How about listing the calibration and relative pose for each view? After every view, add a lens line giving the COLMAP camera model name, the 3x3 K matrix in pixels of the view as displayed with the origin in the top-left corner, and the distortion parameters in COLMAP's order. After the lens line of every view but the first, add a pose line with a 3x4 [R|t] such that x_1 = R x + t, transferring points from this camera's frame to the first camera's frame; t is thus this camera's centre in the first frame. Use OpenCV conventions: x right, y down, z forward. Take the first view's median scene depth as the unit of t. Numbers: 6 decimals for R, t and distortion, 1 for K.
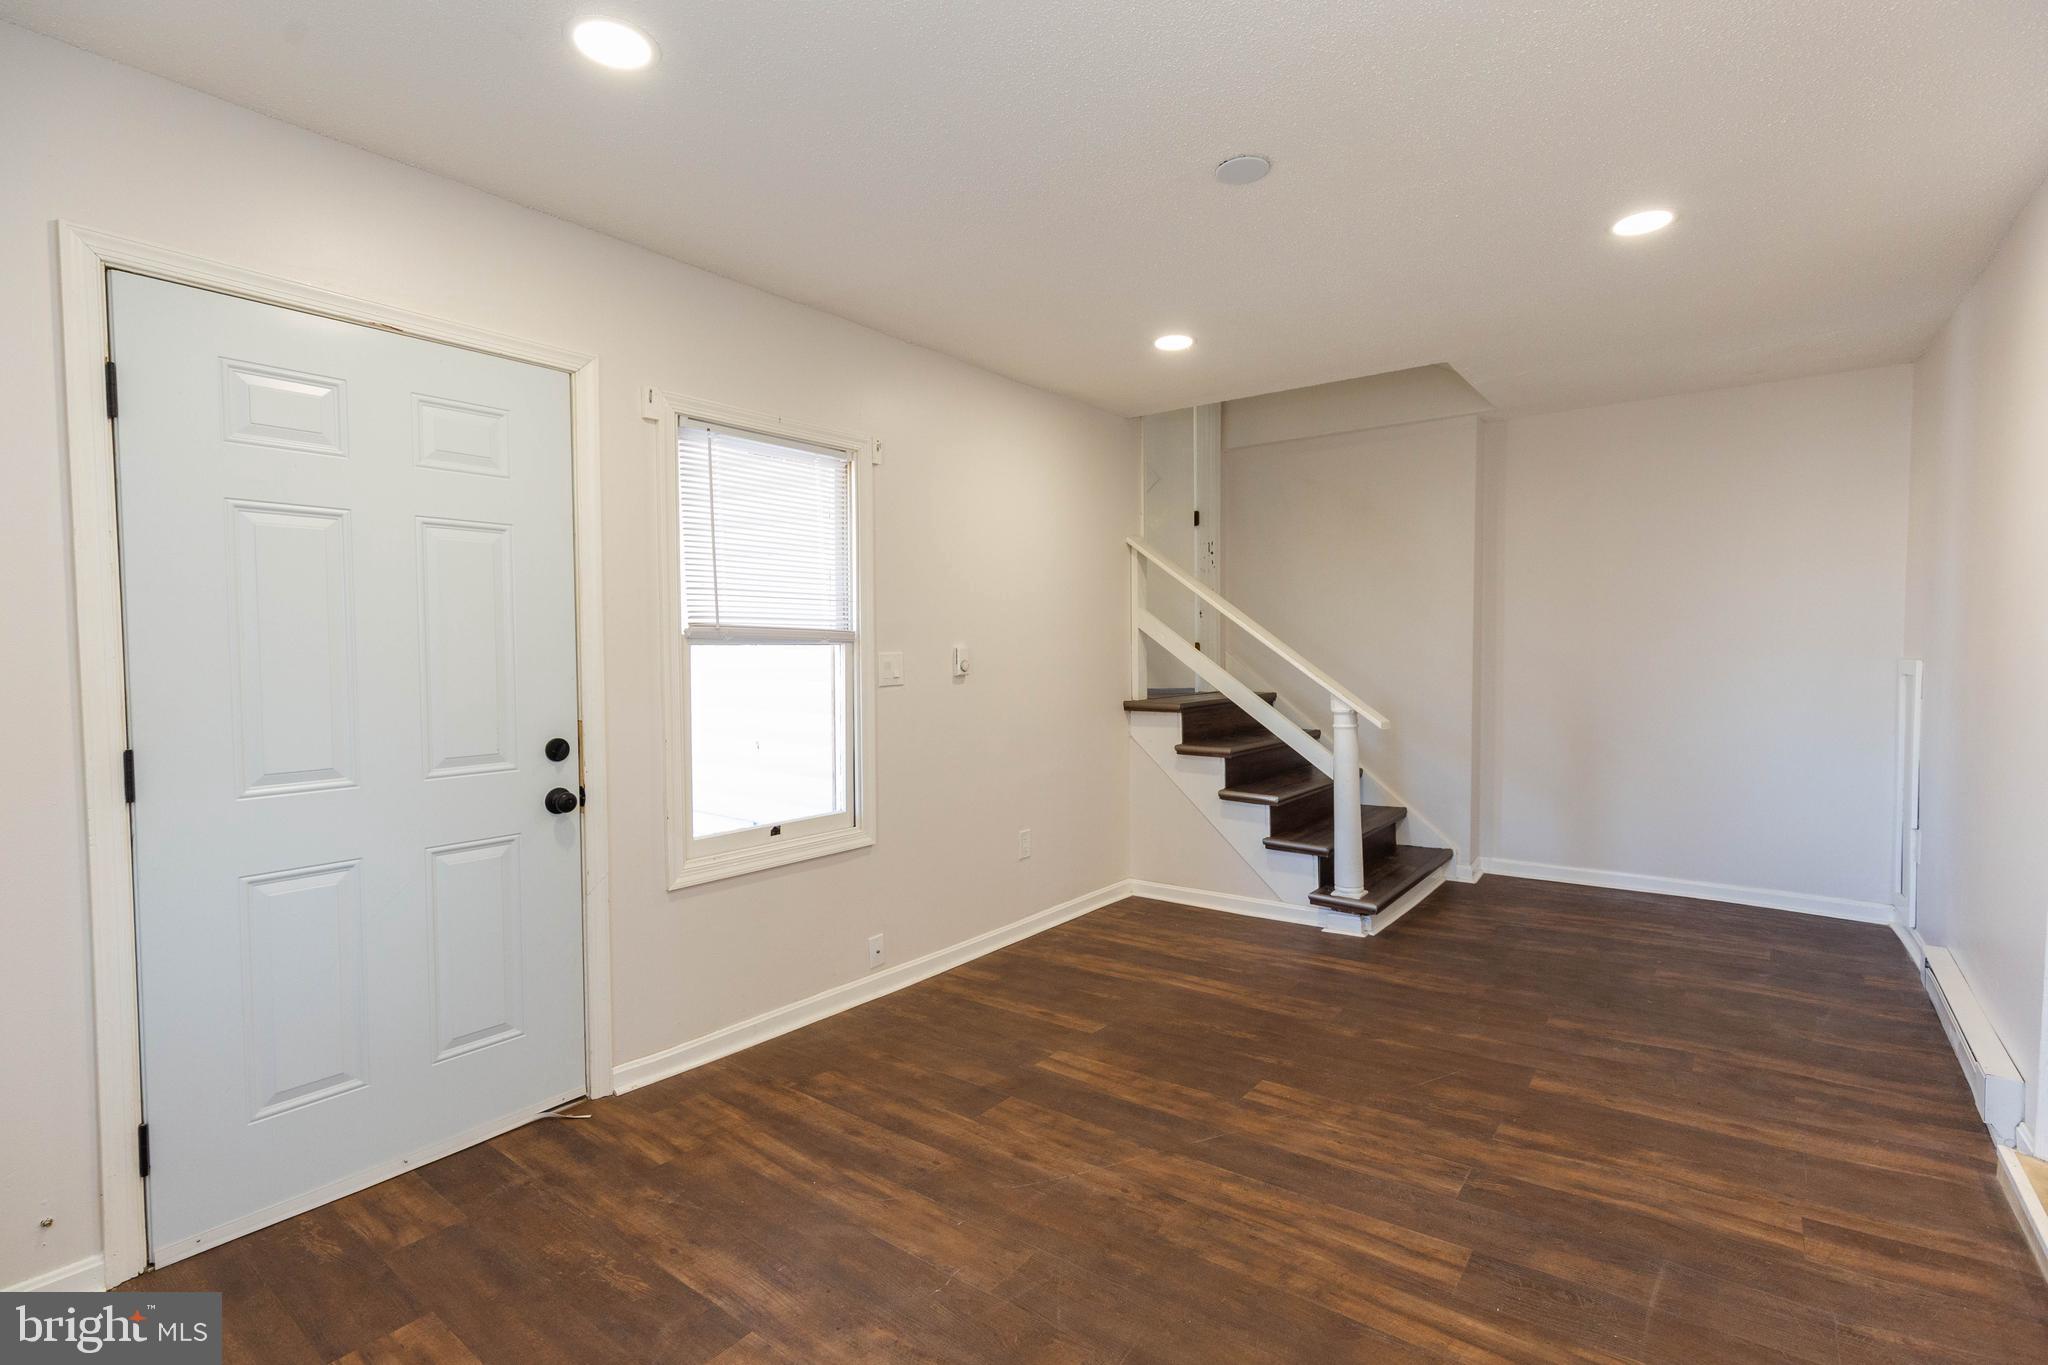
lens RADIAL K [[940.8, 0, 1028.3], [0, 940.8, 676.9], [0, 0, 1]] dist [0.010224, -0.001100]
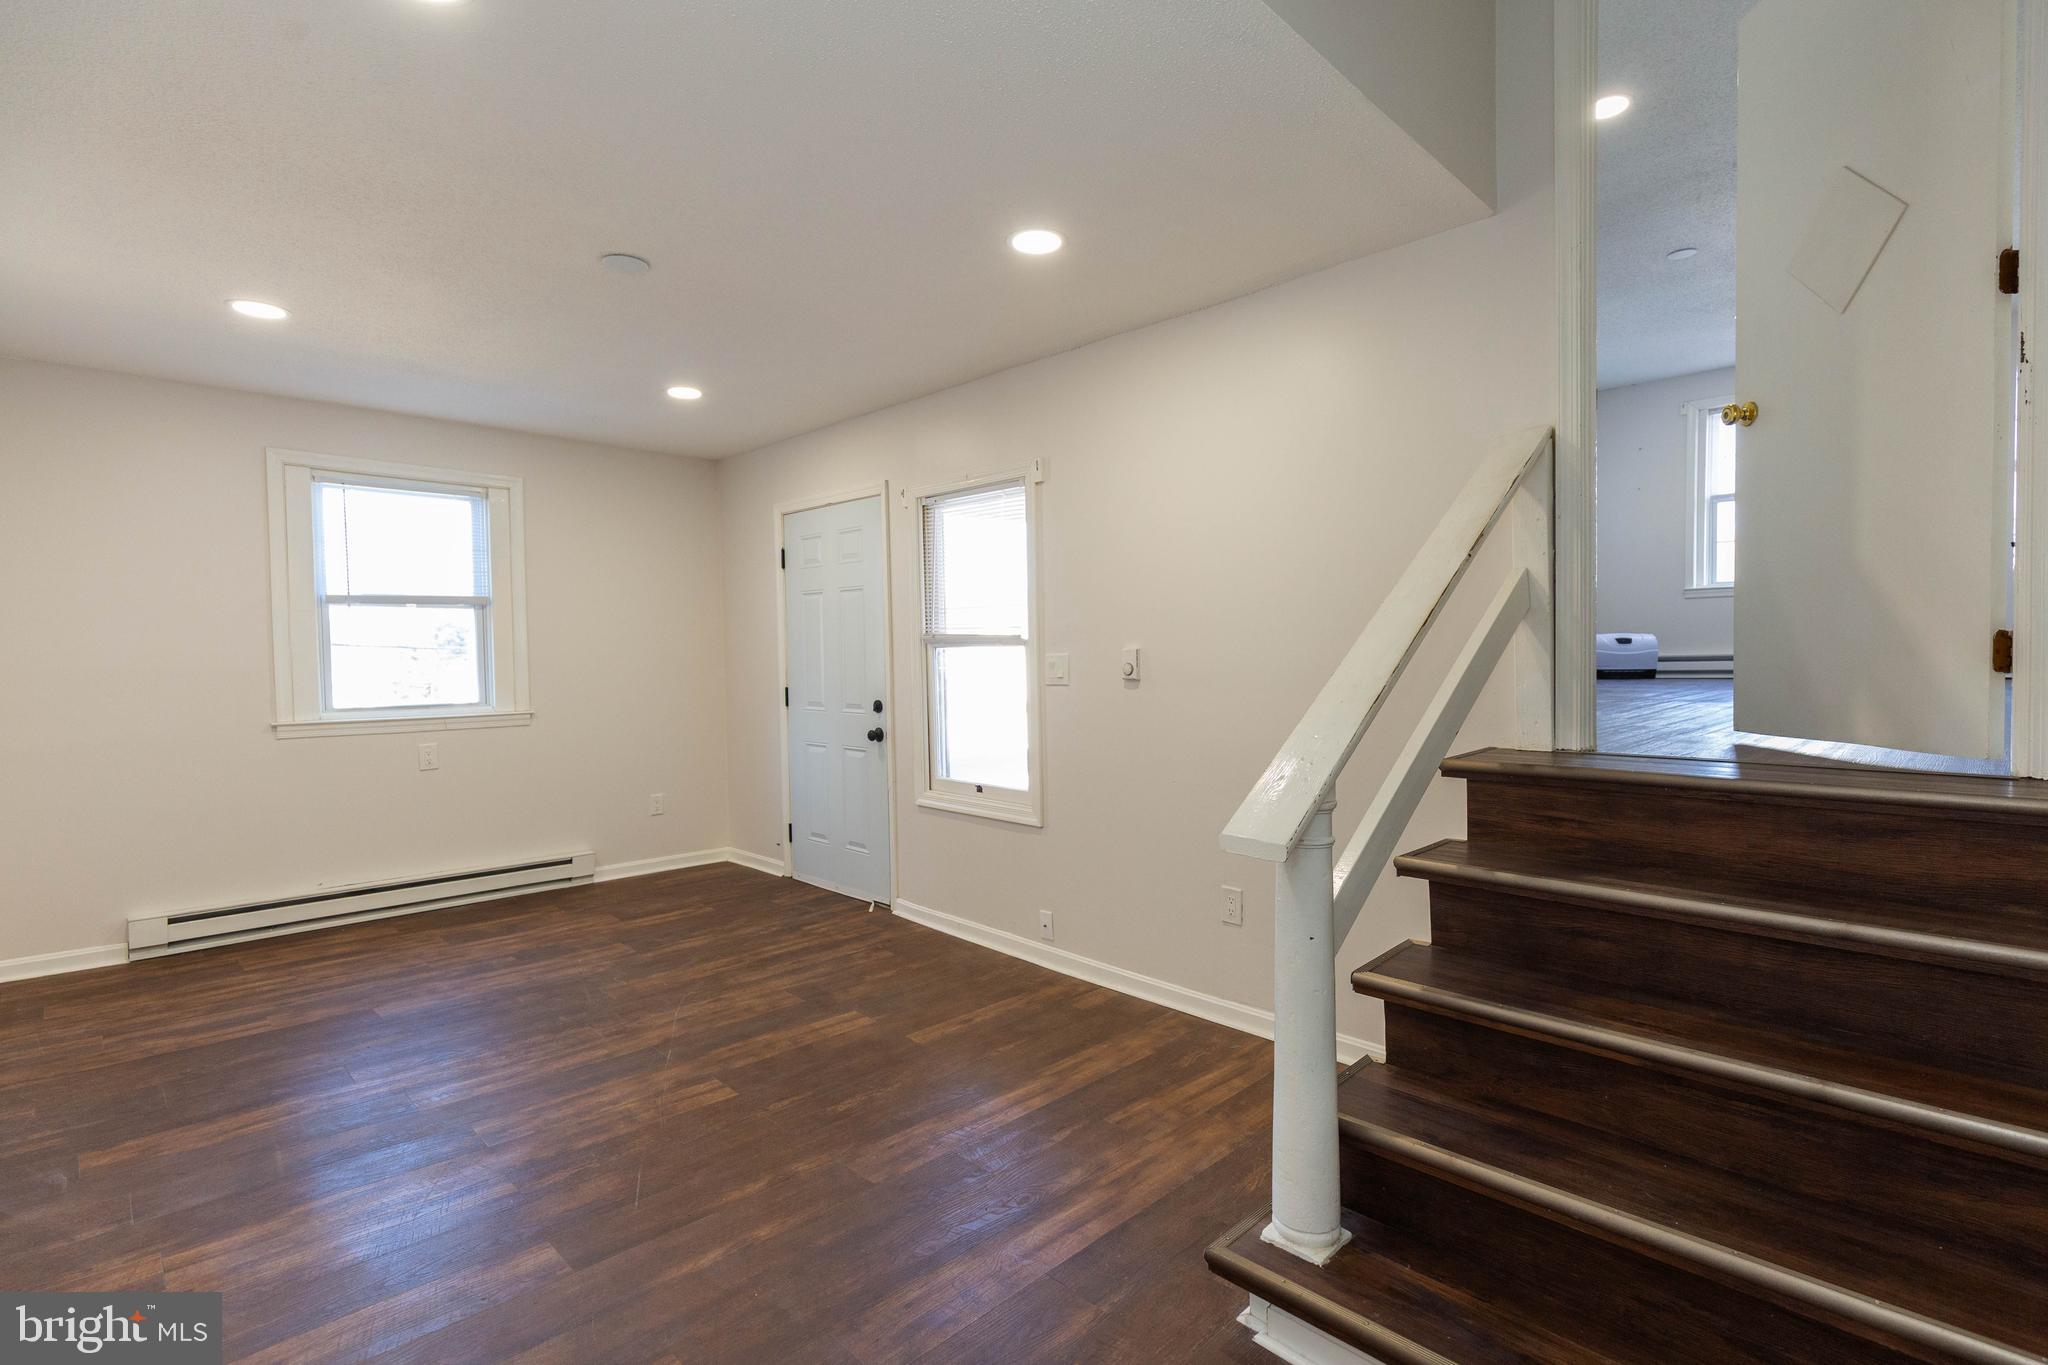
lens RADIAL K [[940.8, 0, 1025.7], [0, 940.8, 681.4], [0, 0, 1]] dist [0.010224, -0.001100]
pose [[-0.128391, 0.041614, -0.990850, 1.105780], [-0.018443, 0.998846, 0.044339, -0.049741], [0.991552, 0.023967, -0.127475, 1.336469]]
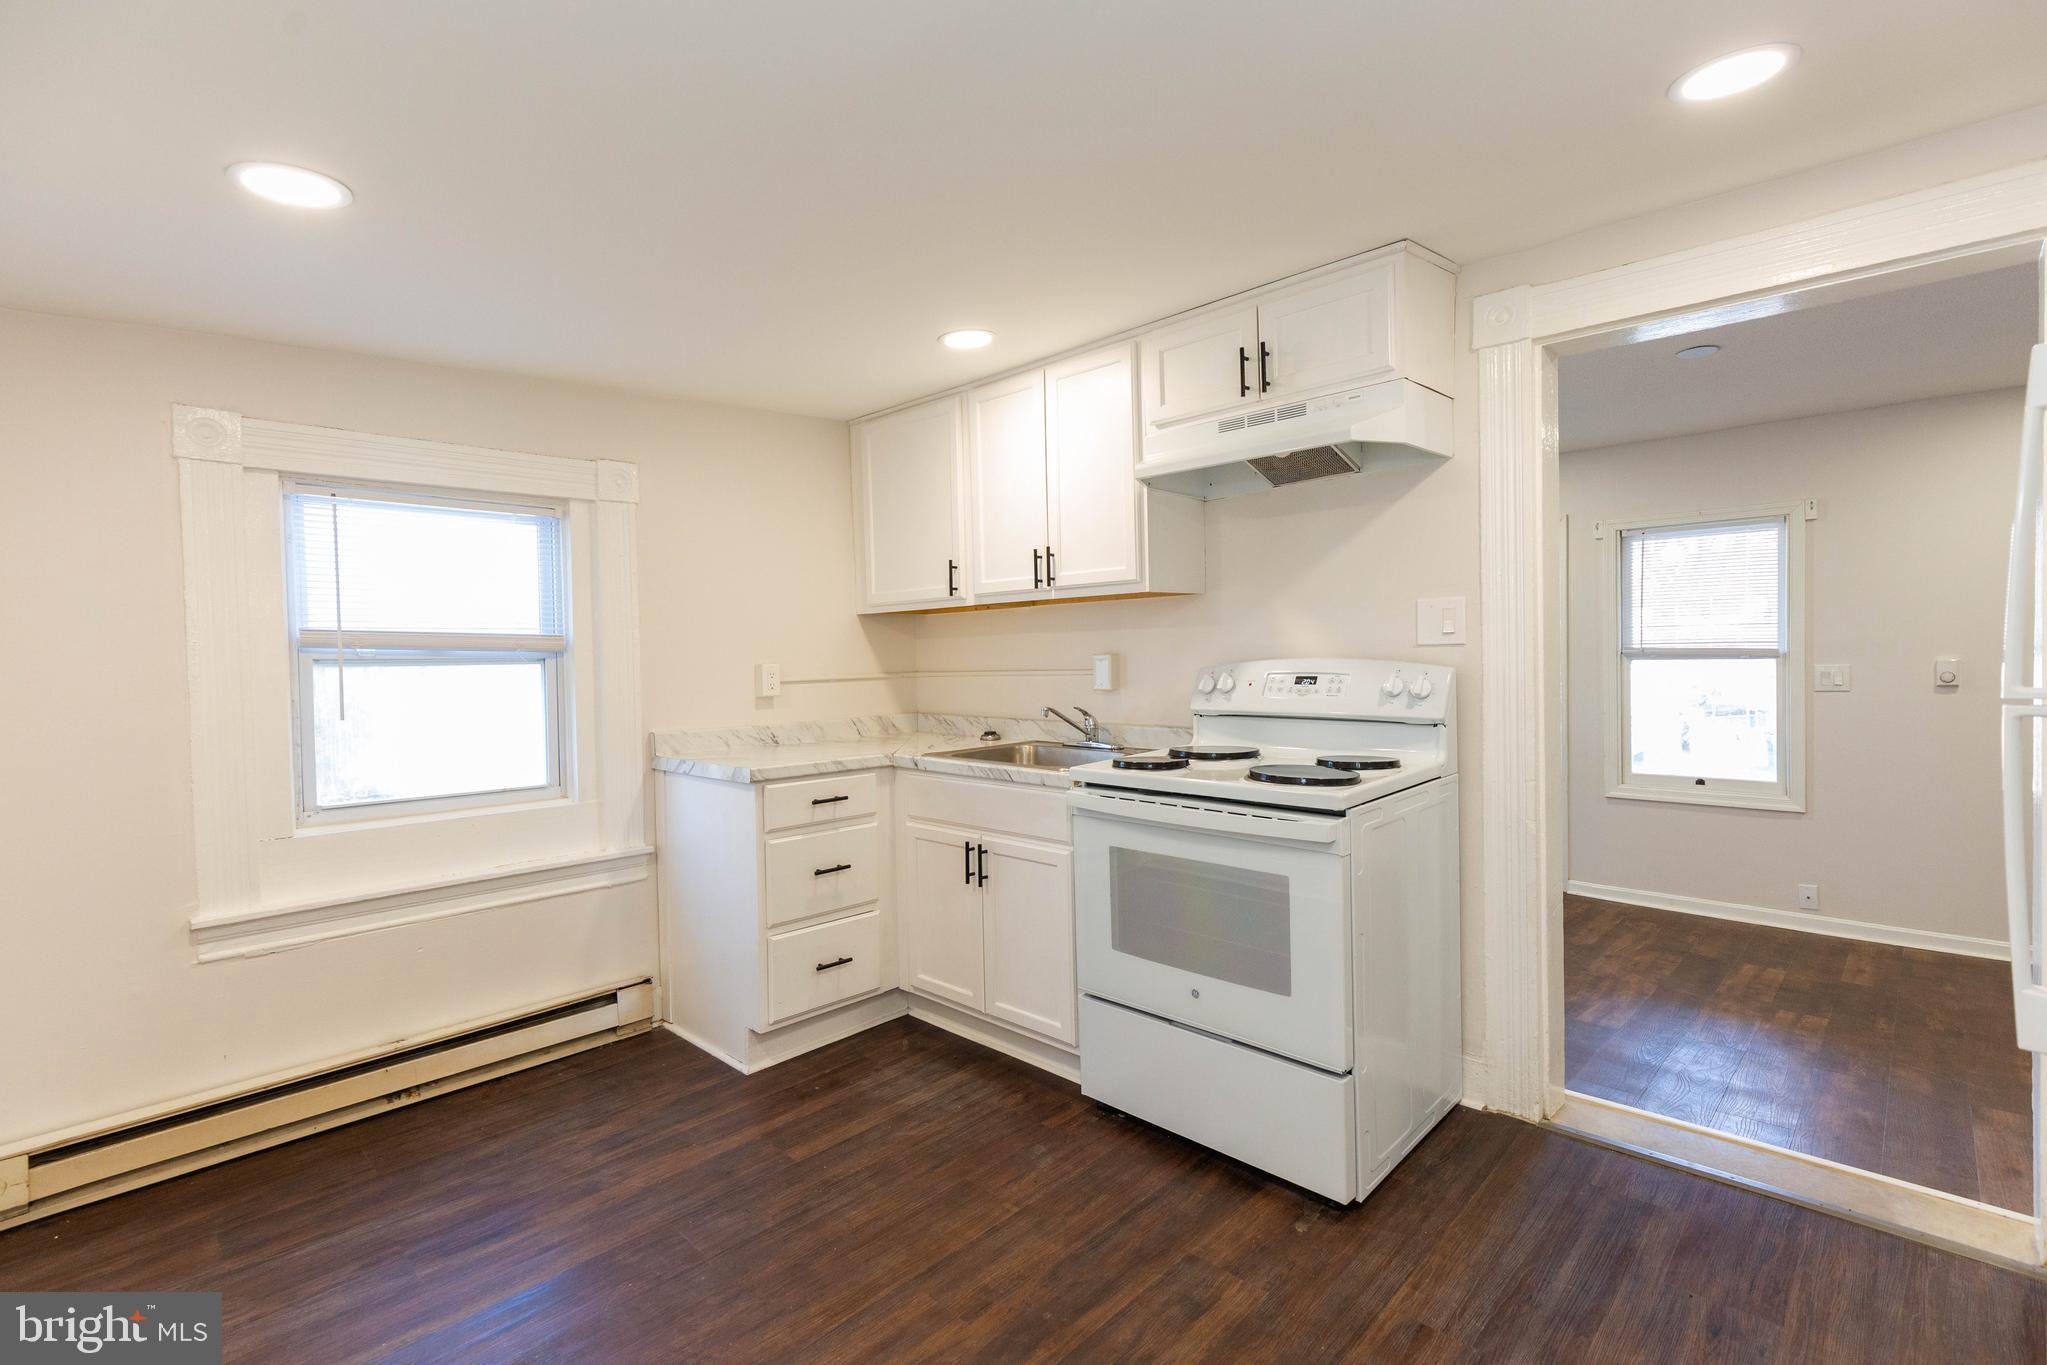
lens RADIAL K [[940.4, 0, 1022.6], [0, 940.4, 684.8], [0, 0, 1]] dist [0.010224, -0.001100]
pose [[-0.106756, 0.028627, -0.993873, 1.480424], [-0.017591, 0.999375, 0.030675, -0.022765], [0.994130, 0.020758, -0.106186, 0.079456]]
